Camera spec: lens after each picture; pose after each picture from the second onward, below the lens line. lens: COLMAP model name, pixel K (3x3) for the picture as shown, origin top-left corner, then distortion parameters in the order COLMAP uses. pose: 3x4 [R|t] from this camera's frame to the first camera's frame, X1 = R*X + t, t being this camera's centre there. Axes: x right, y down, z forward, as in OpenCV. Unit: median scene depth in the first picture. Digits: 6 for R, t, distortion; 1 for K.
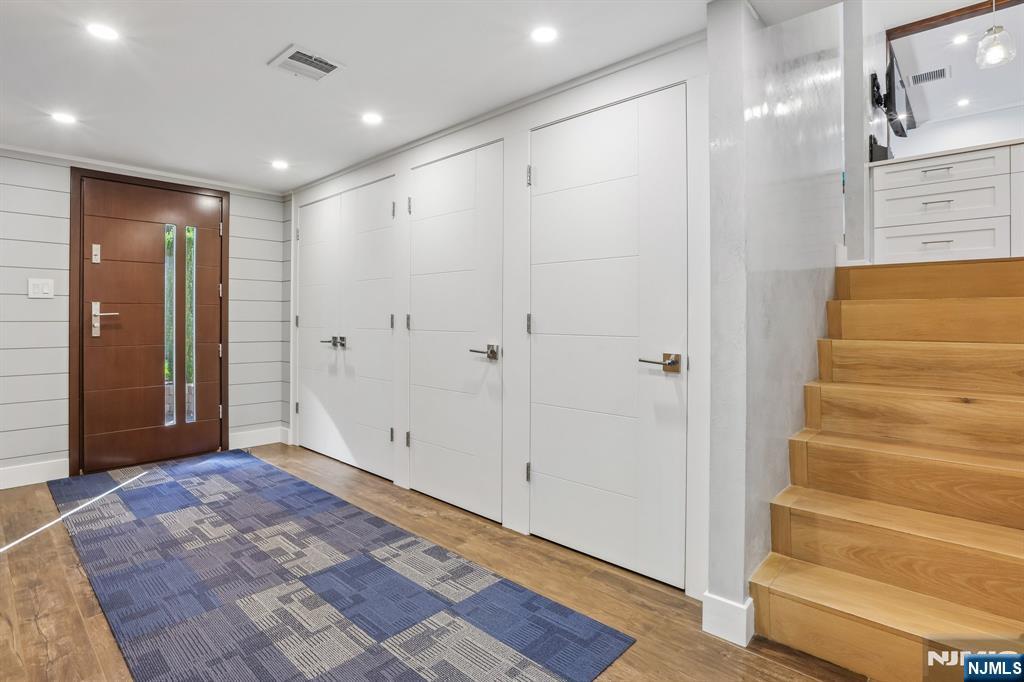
lens RADIAL K [[510.0, 0, 512.9], [0, 510.0, 318.0], [0, 0, 1]] dist [-0.064582, 0.021879]
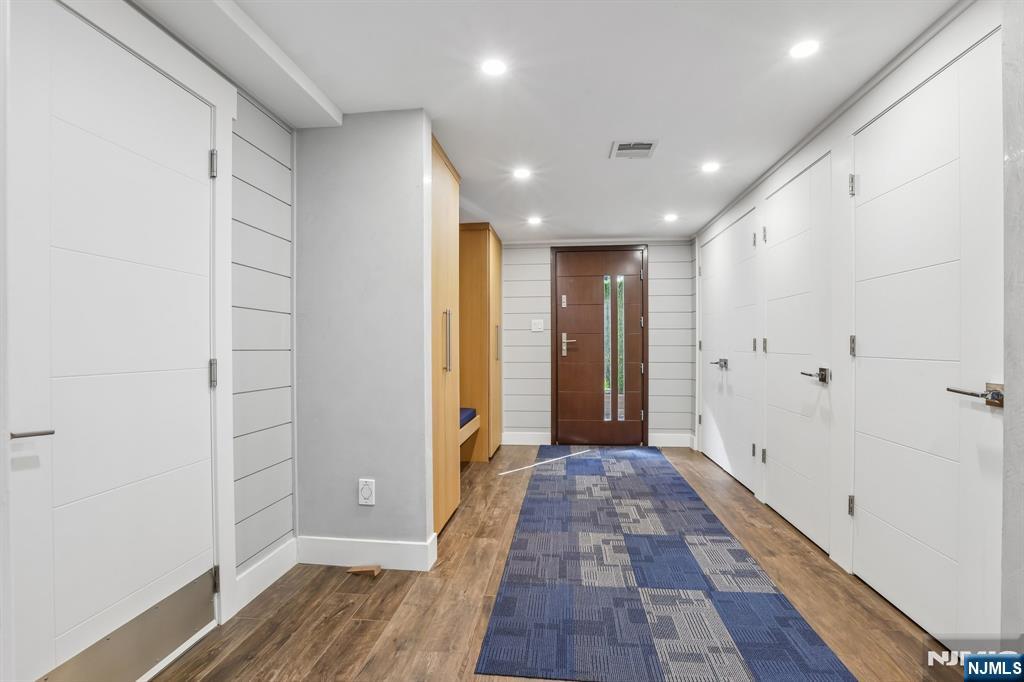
lens RADIAL K [[479.9, 0, 515.7], [0, 479.9, 348.7], [0, 0, 1]] dist [-0.034182, 0.000492]
pose [[0.593005, 0.001524, -0.805197, 0.321321], [0.005953, 0.999963, 0.006276, 0.006966], [0.805177, -0.008515, 0.592974, -0.001769]]
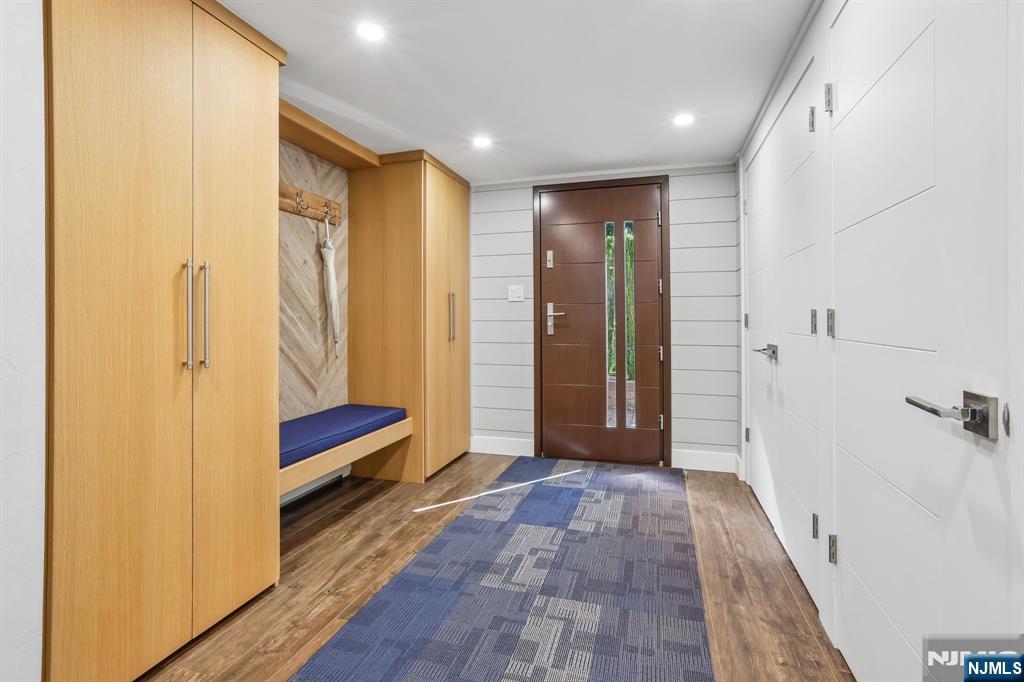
lens RADIAL K [[481.0, 0, 510.2], [0, 481.0, 311.3], [0, 0, 1]] dist [-0.003759, 0.000440]
pose [[0.435258, -0.015869, -0.900166, 0.108135], [0.004005, 0.999869, -0.015690, 0.002876], [0.900297, 0.003224, 0.435265, 0.555395]]
